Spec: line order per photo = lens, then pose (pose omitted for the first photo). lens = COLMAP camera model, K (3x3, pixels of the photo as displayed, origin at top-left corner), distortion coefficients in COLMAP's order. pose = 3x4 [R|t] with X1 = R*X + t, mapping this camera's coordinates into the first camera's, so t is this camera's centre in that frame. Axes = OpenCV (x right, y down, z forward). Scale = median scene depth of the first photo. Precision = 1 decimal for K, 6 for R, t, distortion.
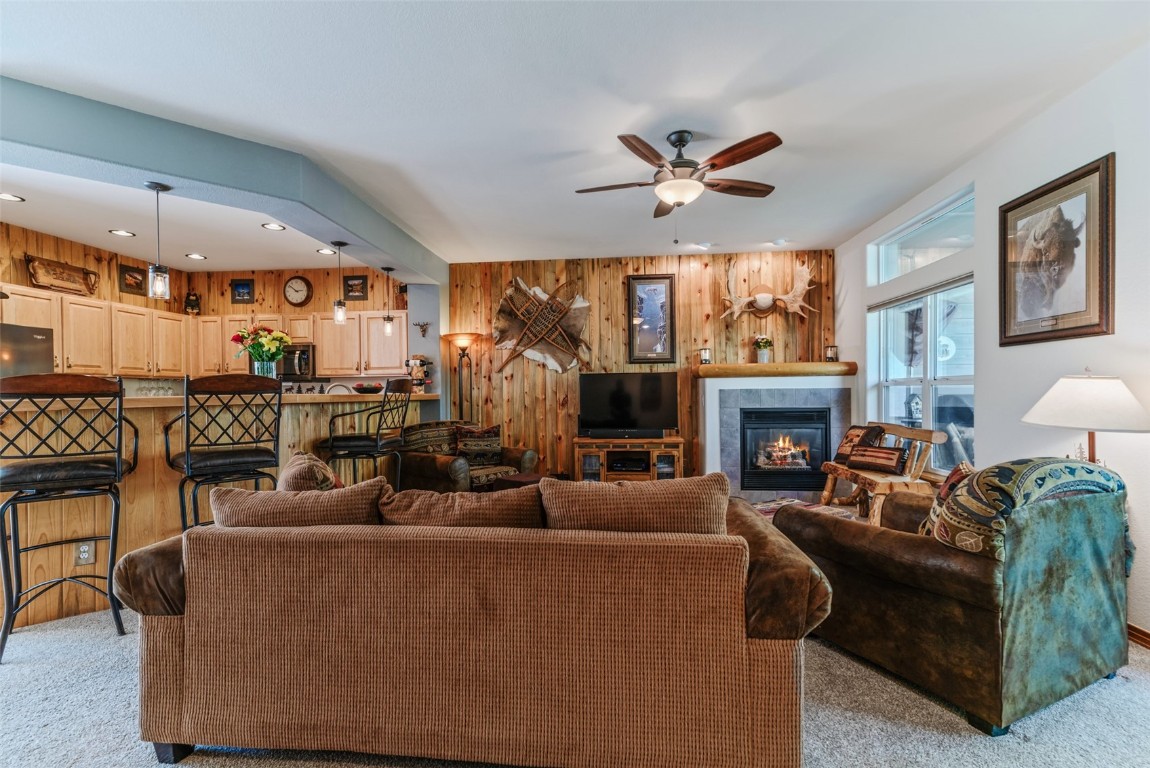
lens RADIAL K [[503.5, 0, 569.7], [0, 503.5, 392.2], [0, 0, 1]] dist [0.001542, -0.000028]
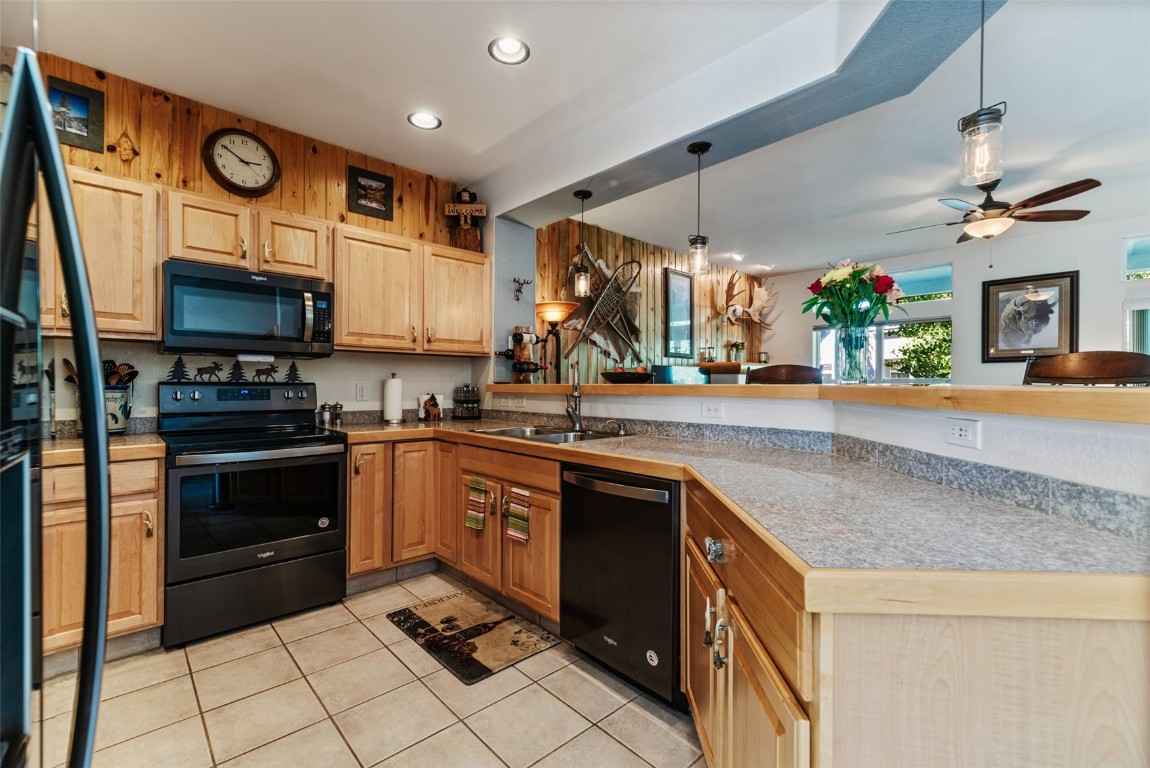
lens RADIAL K [[490.9, 0, 575.0], [0, 490.9, 384.0], [0, 0, 1]] dist [0.004004, 0.000577]
pose [[0.667525, 0.014477, 0.744447, -0.719385], [-0.011477, 0.999892, -0.009153, 0.007788], [-0.744499, -0.002434, 0.667619, 0.493106]]
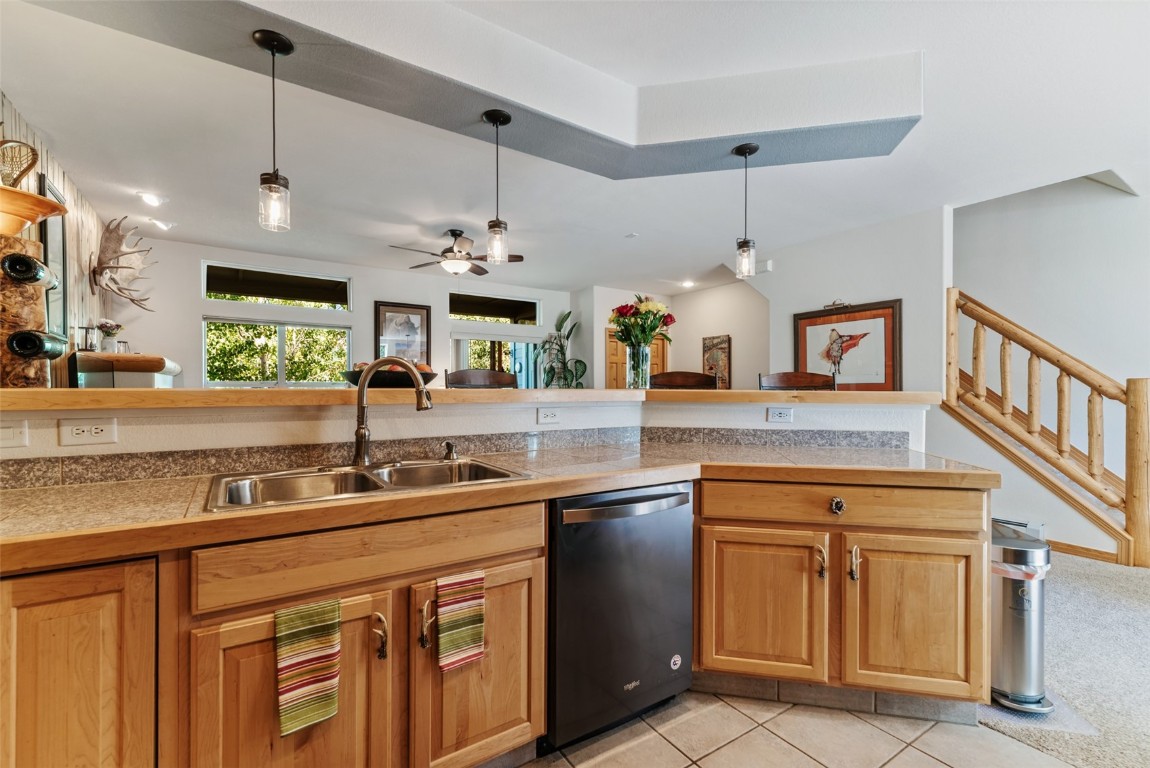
lens RADIAL K [[503.5, 0, 569.7], [0, 503.5, 392.2], [0, 0, 1]] dist [0.001542, -0.000028]
pose [[-0.621595, 0.004918, 0.783323, -0.665689], [0.003135, 0.999988, -0.003791, 0.007172], [-0.783333, 0.000099, -0.621603, 0.891283]]
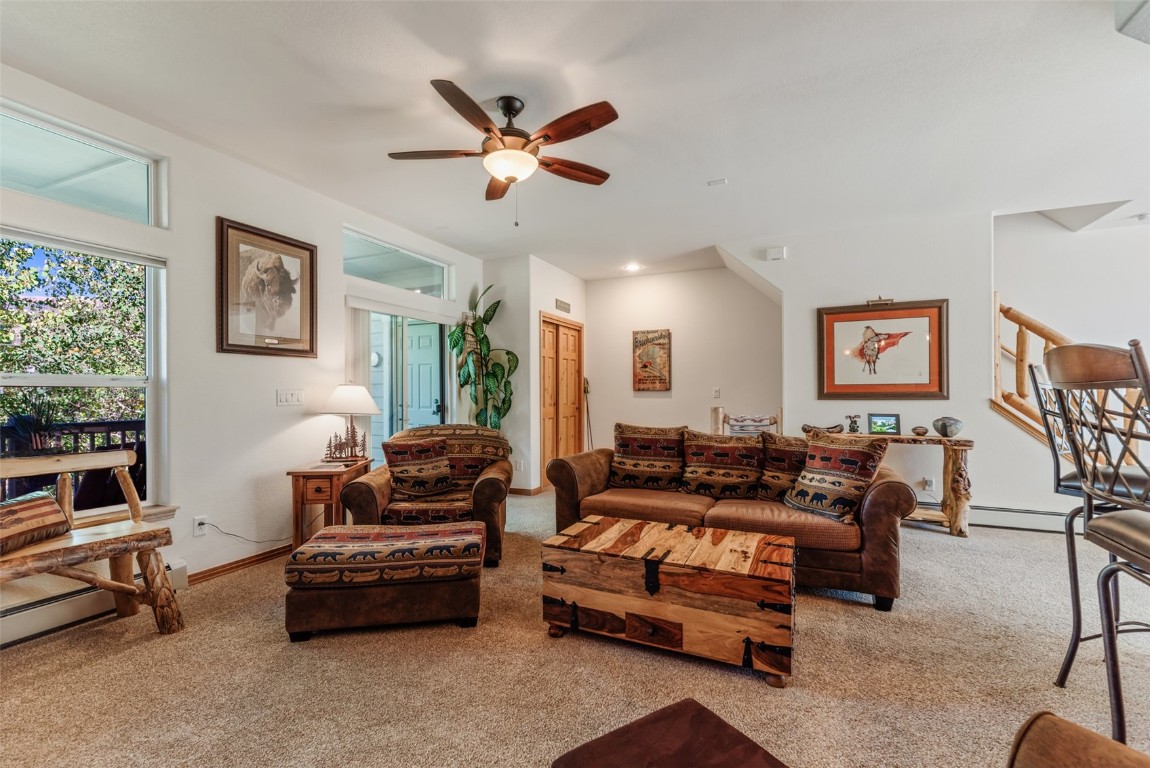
lens RADIAL K [[503.5, 0, 569.7], [0, 503.5, 392.2], [0, 0, 1]] dist [0.001542, -0.000028]
pose [[-0.940662, 0.009540, 0.339210, -0.090747], [0.009670, 0.999952, -0.001307, -0.000068], [-0.339206, 0.002051, -0.940710, 0.931471]]
